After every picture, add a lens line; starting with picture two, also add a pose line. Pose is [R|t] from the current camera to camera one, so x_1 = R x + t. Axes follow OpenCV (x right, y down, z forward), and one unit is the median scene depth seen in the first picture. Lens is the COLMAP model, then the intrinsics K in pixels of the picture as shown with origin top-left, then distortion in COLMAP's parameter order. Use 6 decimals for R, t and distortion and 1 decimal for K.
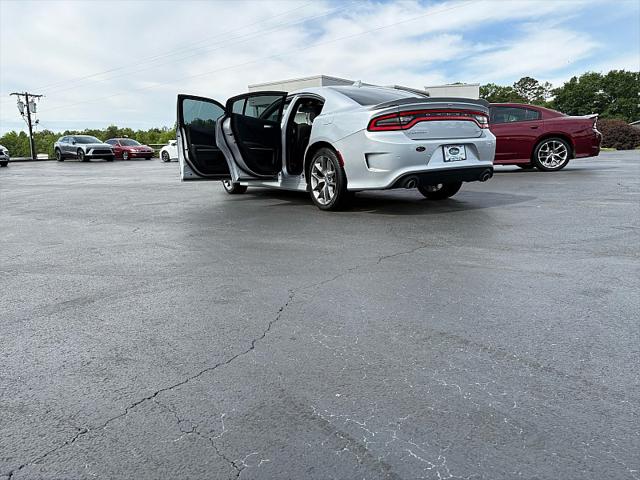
lens RADIAL K [[456.3, 0, 319.1], [0, 456.3, 237.2], [0, 0, 1]] dist [0.047571, -0.000791]
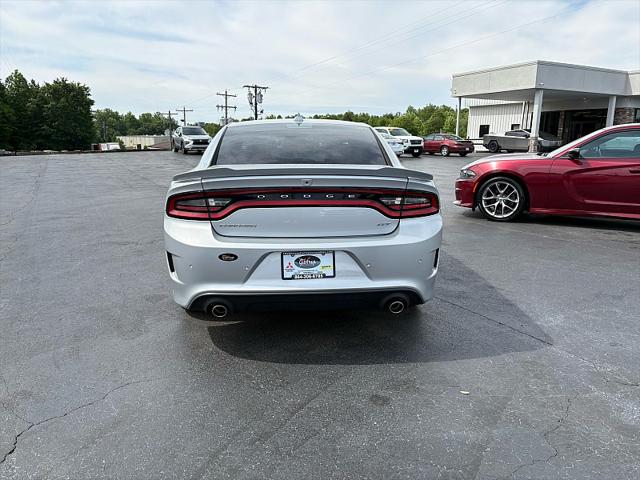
lens RADIAL K [[475.4, 0, 320.0], [0, 475.4, 240.0], [0, 0, 1]] dist [0.058855, -0.058619]
pose [[0.895134, 0.132084, -0.425781, 0.549641], [-0.122366, 0.991213, 0.050235, -0.243248], [0.428675, 0.007134, 0.903431, 0.468106]]
